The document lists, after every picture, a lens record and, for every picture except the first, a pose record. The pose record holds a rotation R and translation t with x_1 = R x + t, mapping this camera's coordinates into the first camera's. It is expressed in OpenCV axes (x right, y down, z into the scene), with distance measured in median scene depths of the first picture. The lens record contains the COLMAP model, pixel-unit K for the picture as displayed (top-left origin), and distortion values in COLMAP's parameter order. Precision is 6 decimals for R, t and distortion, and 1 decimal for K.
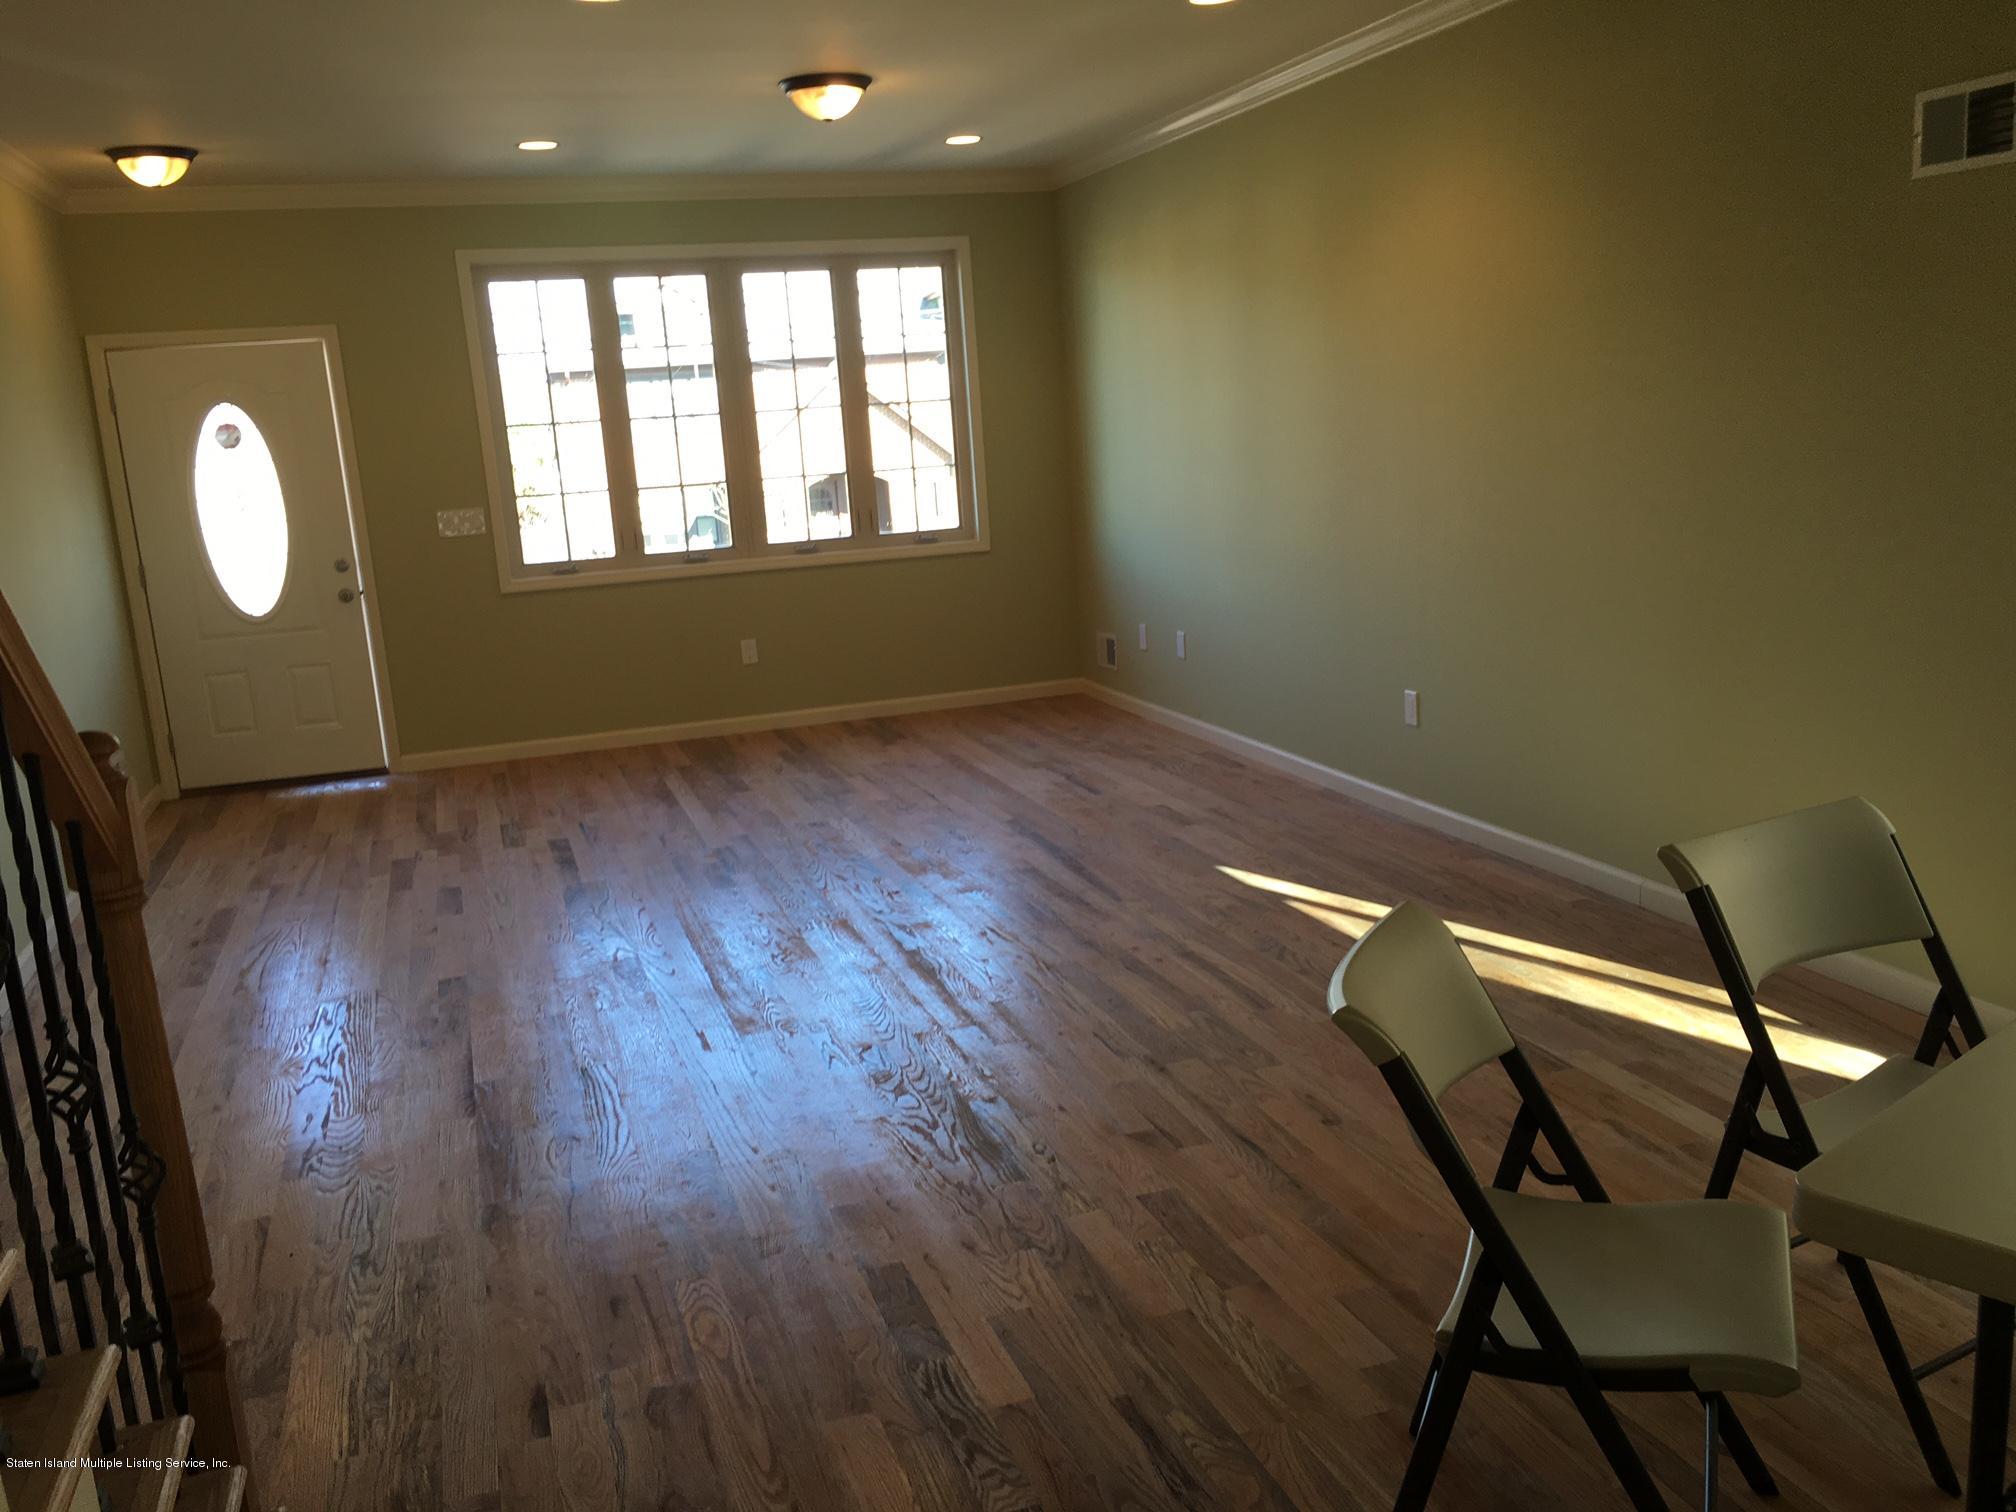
lens RADIAL K [[1692.6, 0, 1006.8], [0, 1692.6, 759.0], [0, 0, 1]] dist [0.007370, 0.002598]
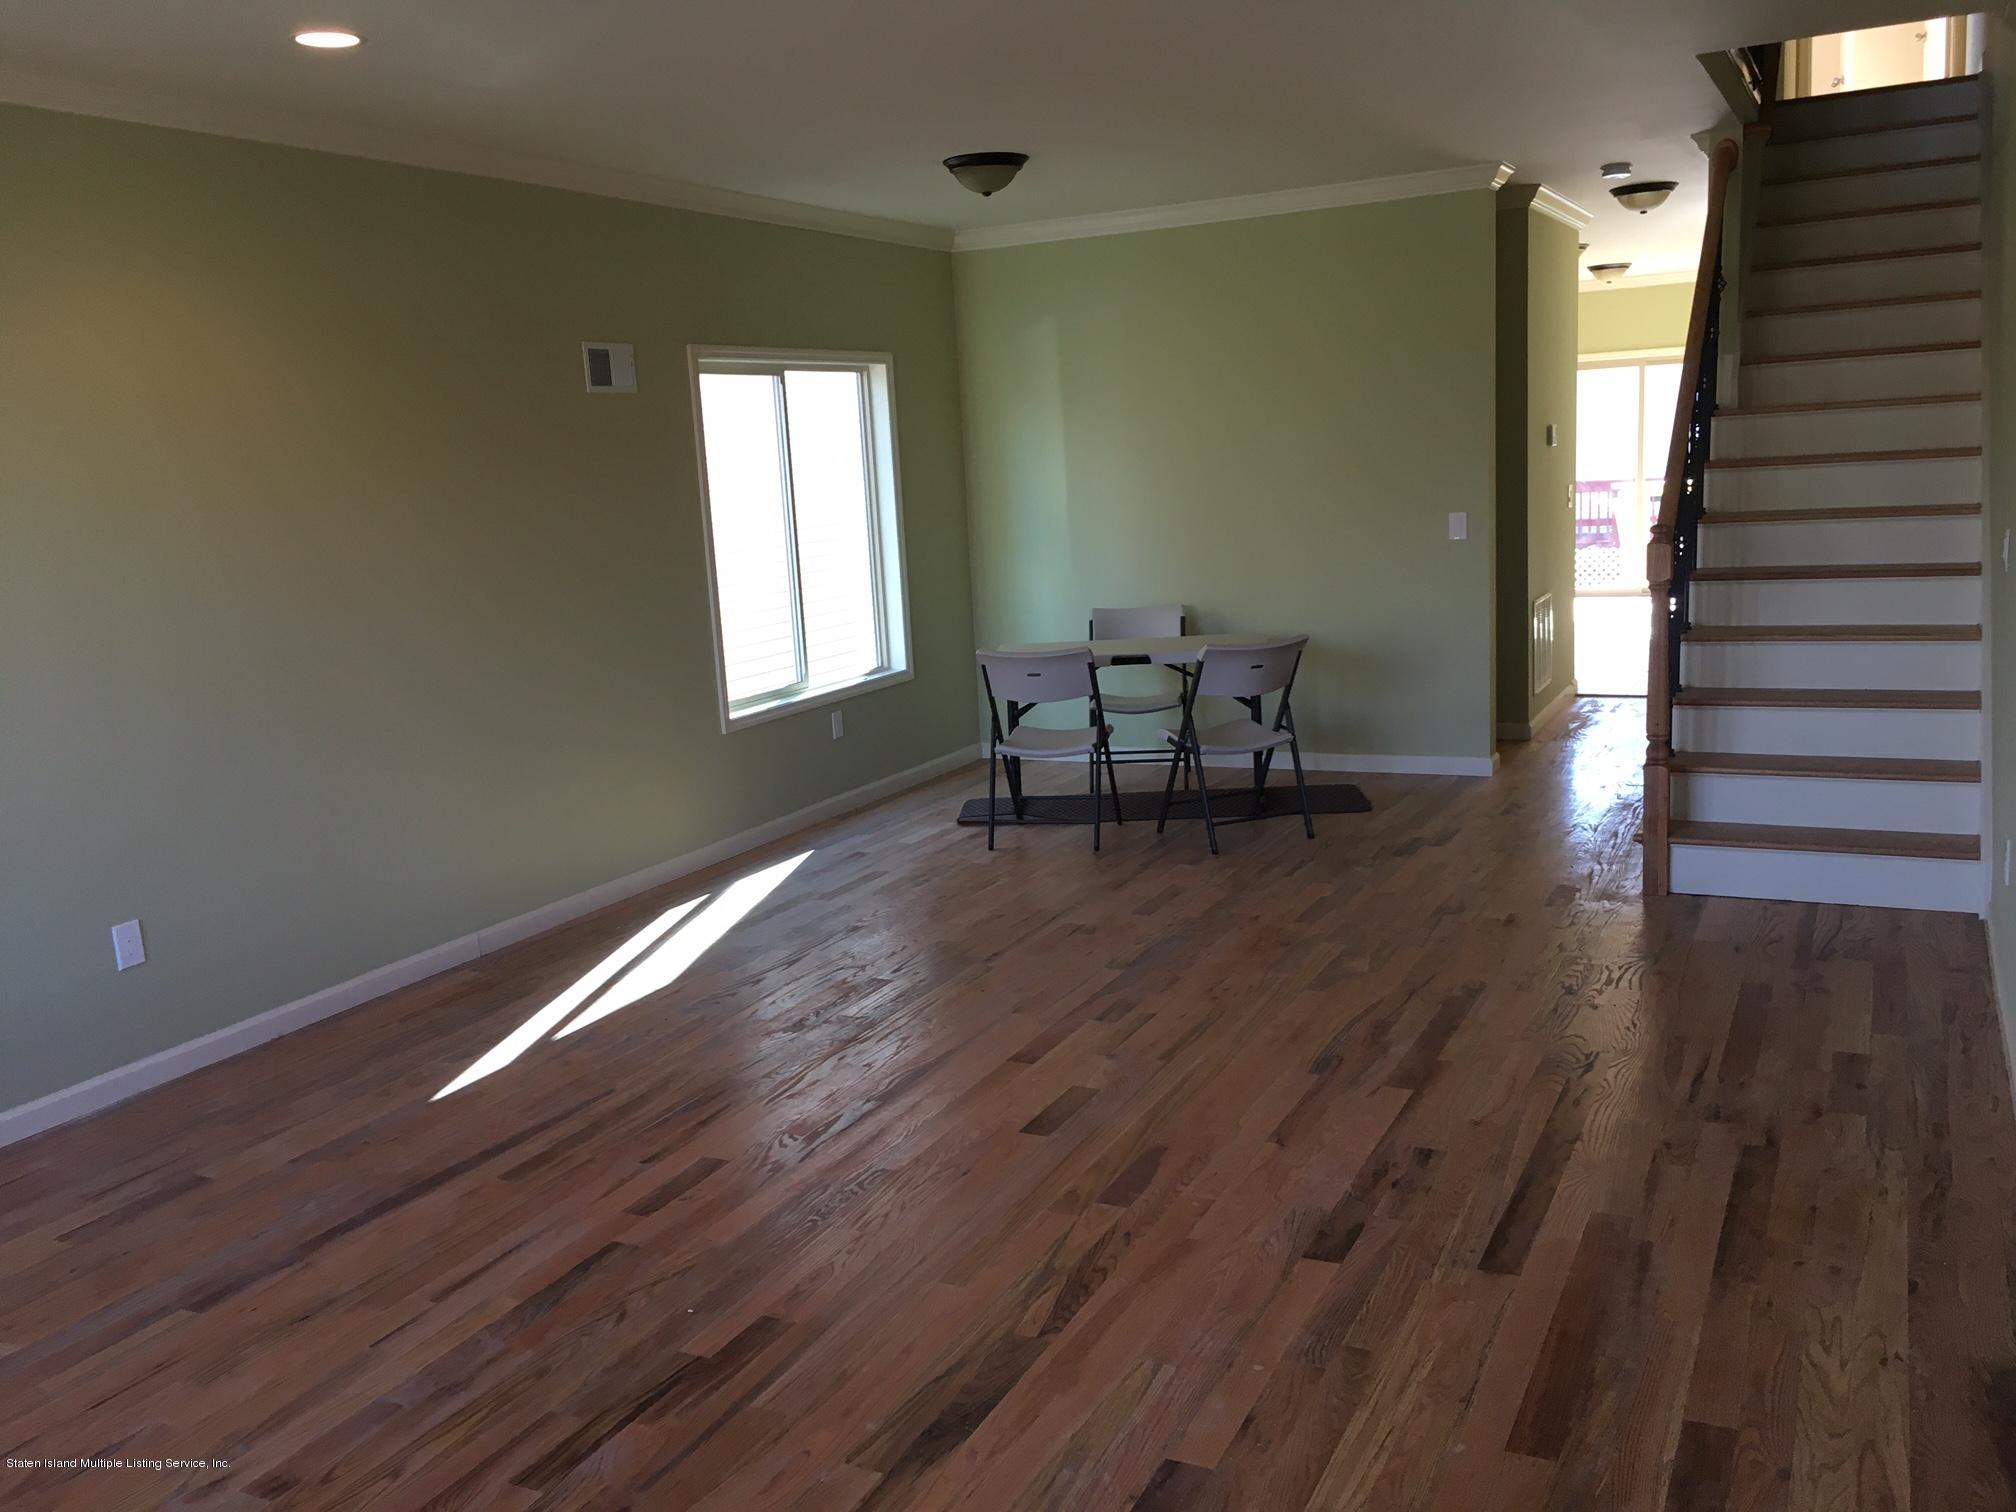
lens RADIAL K [[1692.6, 0, 1006.0], [0, 1692.6, 755.7], [0, 0, 1]] dist [0.007370, 0.002598]
pose [[-0.692552, -0.027471, 0.720845, -0.685954], [0.242704, 0.932145, 0.268701, -0.255866], [-0.679314, 0.361041, -0.638891, 1.373050]]
